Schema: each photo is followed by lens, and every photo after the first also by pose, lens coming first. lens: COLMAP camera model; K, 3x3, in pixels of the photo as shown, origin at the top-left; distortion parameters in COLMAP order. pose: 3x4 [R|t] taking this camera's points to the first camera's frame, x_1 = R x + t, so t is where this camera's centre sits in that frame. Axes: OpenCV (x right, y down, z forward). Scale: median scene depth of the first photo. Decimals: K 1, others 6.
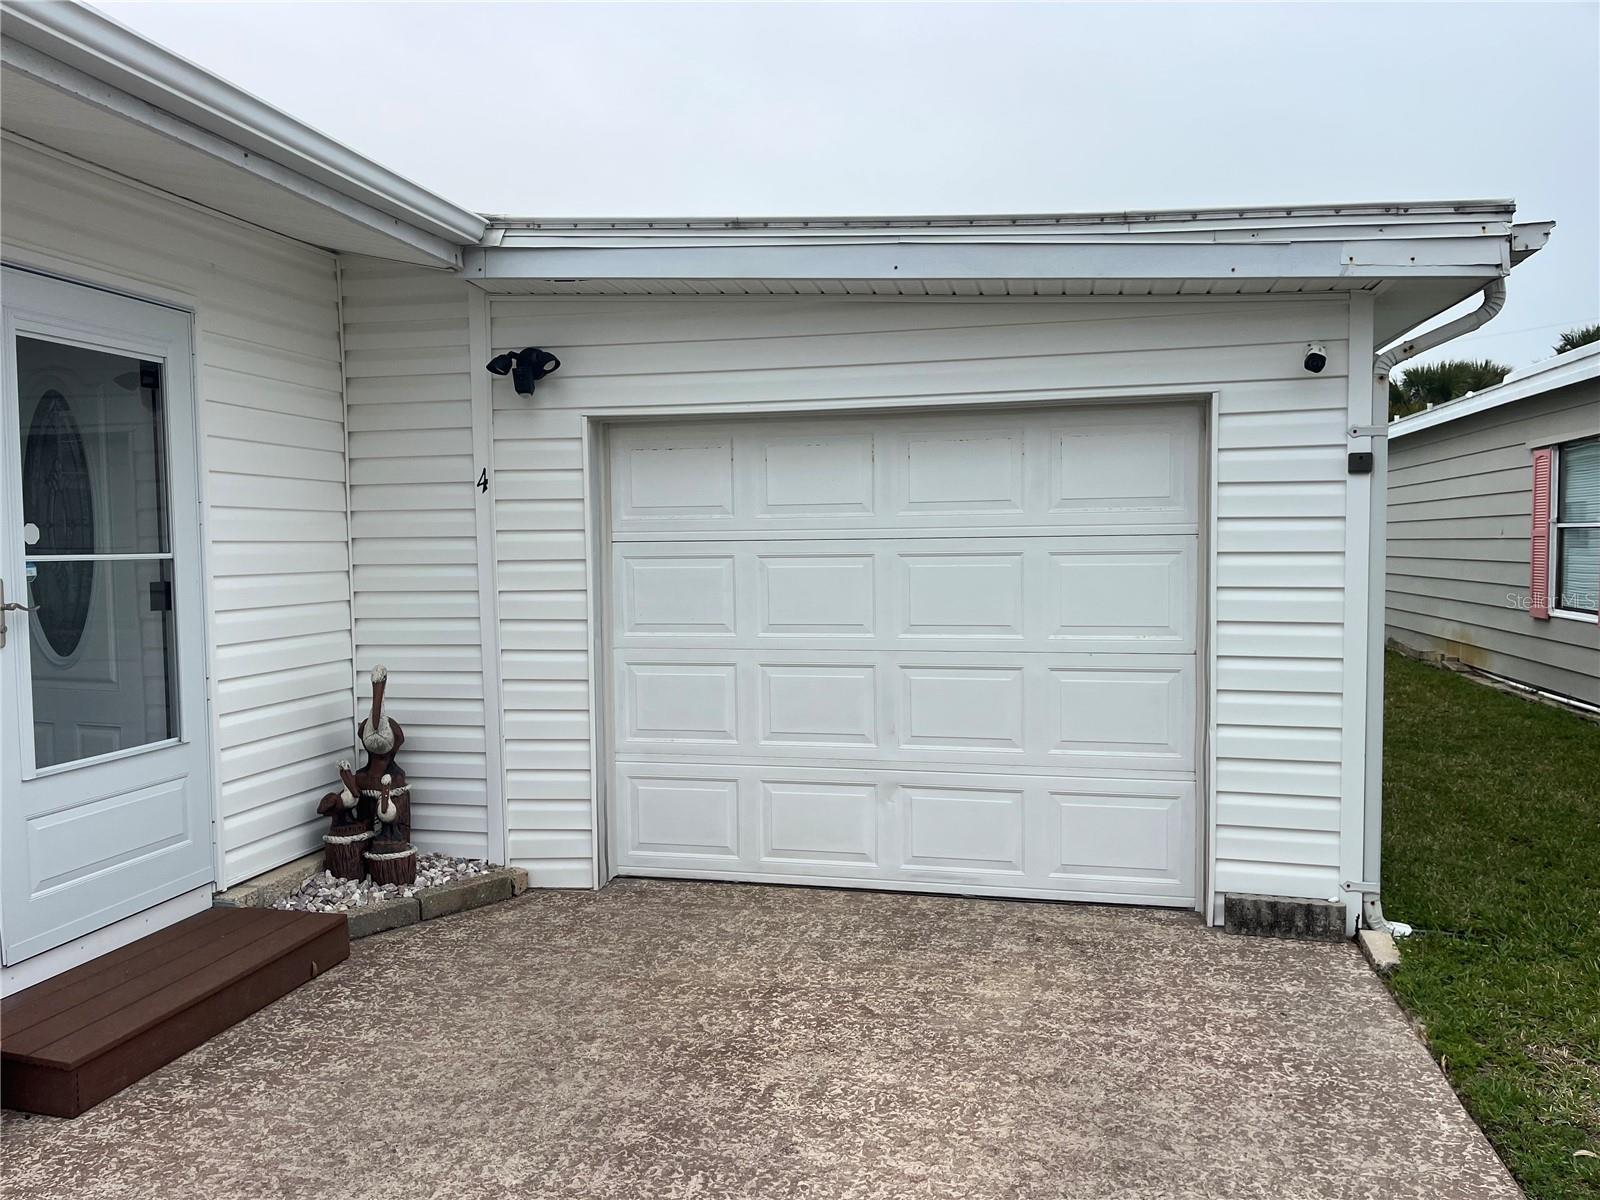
lens RADIAL K [[1175.5, 0, 804.4], [0, 1175.5, 605.1], [0, 0, 1]] dist [0.051499, -0.065868]
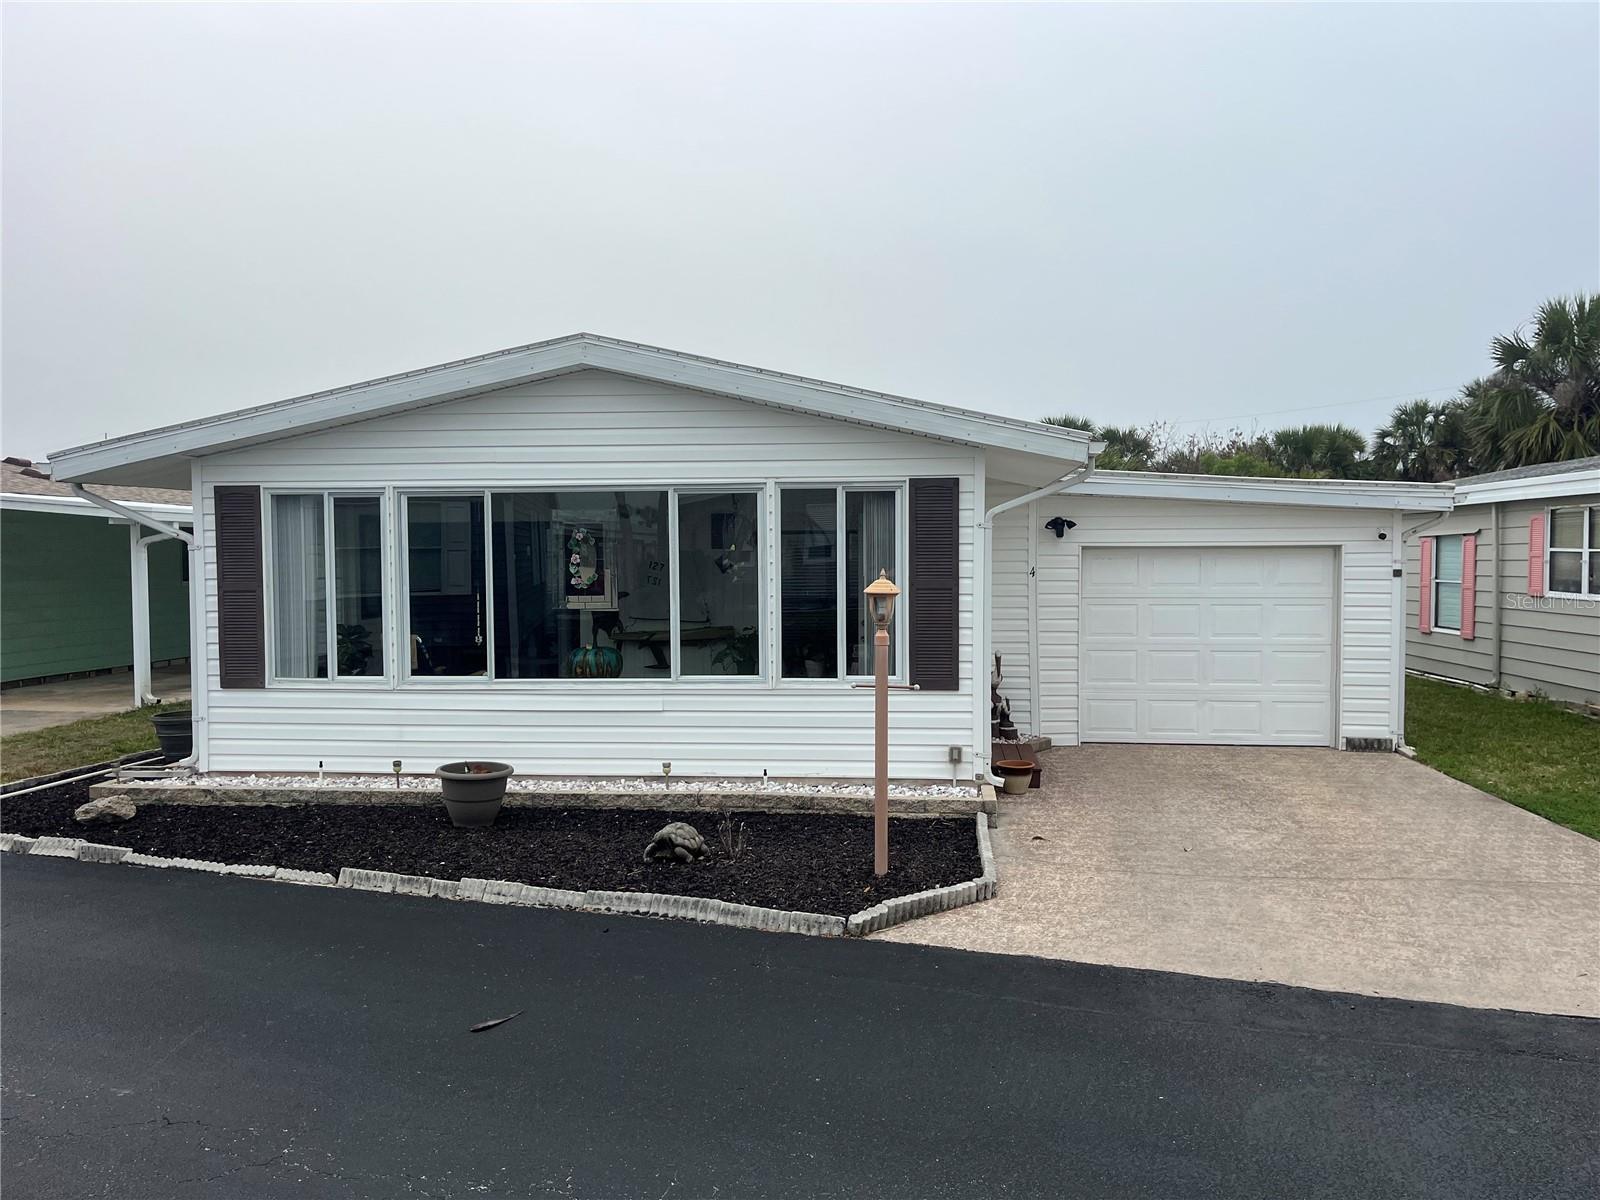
lens RADIAL K [[1175.5, 0, 804.4], [0, 1175.5, 605.1], [0, 0, 1]] dist [0.051499, -0.065868]
pose [[0.993095, 0.003786, 0.117248, -1.147536], [-0.002064, 0.999888, -0.014804, -0.004454], [-0.117291, 0.014460, 0.992992, -1.466541]]
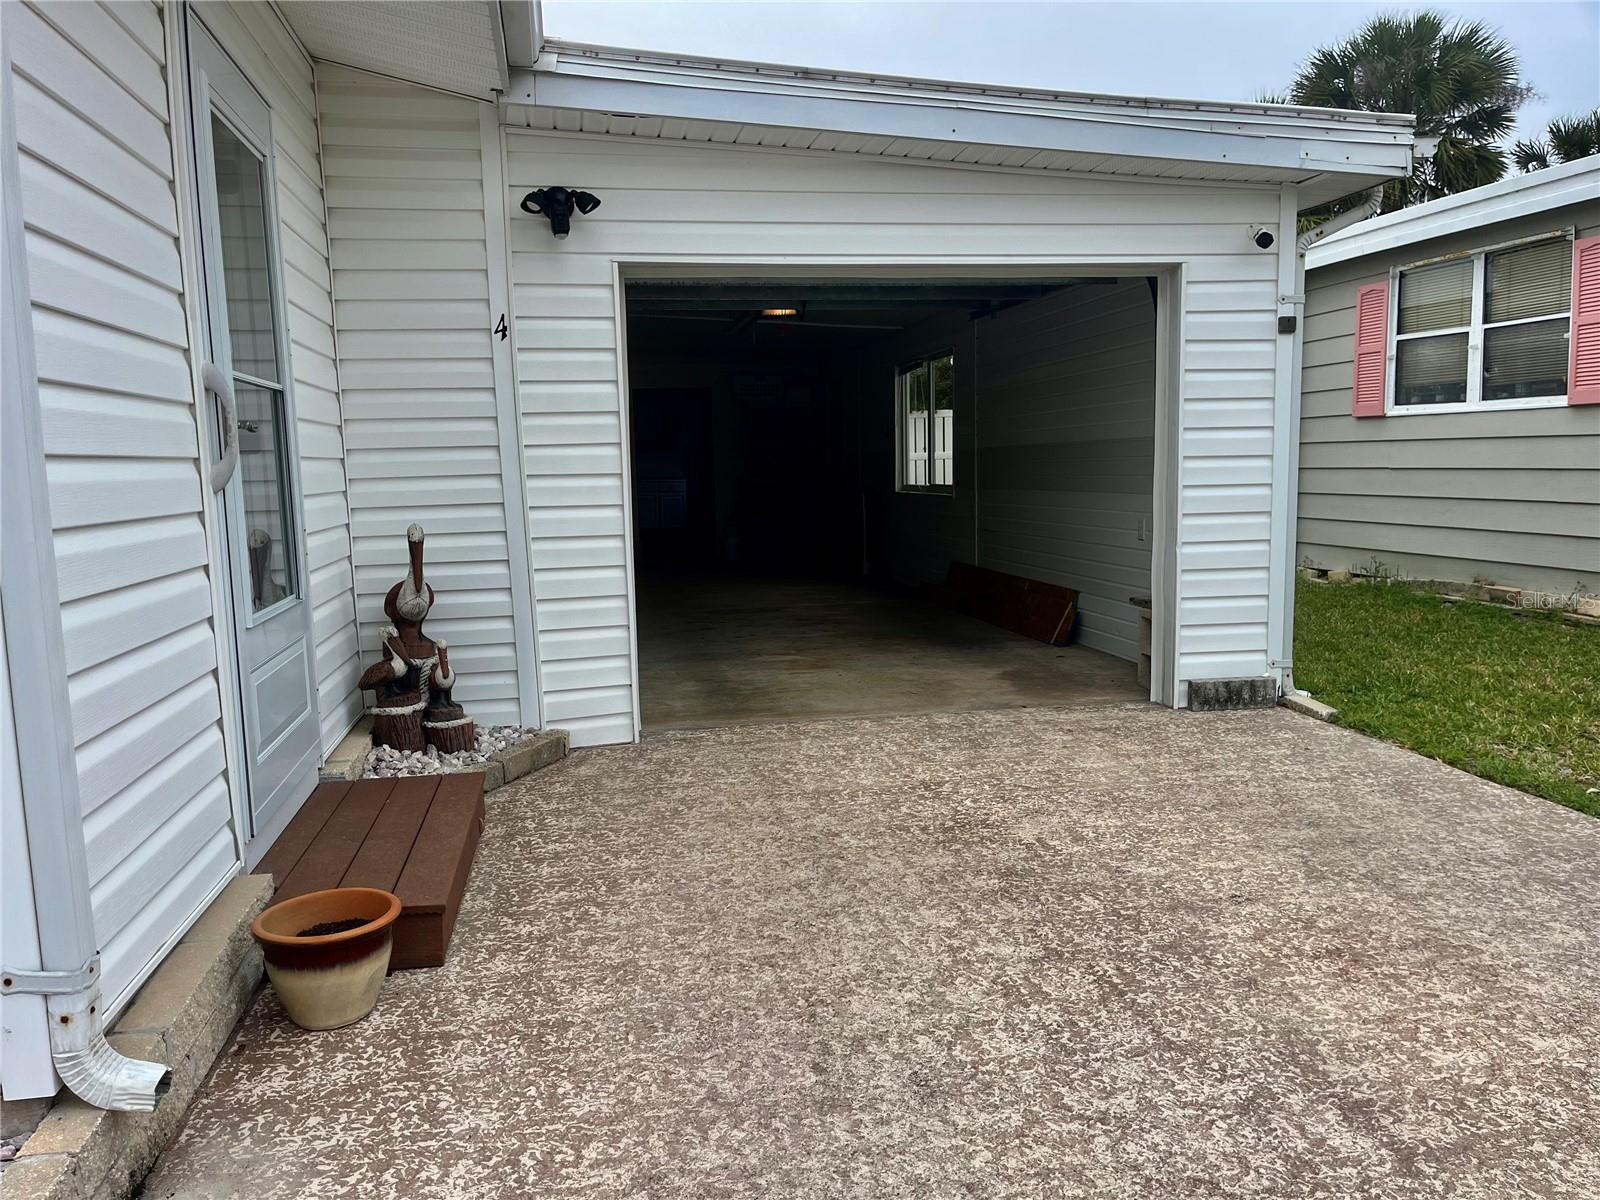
lens RADIAL K [[1176.6, 0, 775.6], [0, 1176.6, 599.5], [0, 0, 1]] dist [0.054305, -0.054344]
pose [[0.923236, -0.057056, 0.379974, -0.507885], [0.035929, 0.997400, 0.062468, 0.069551], [-0.382550, -0.044020, 0.922885, 0.036807]]
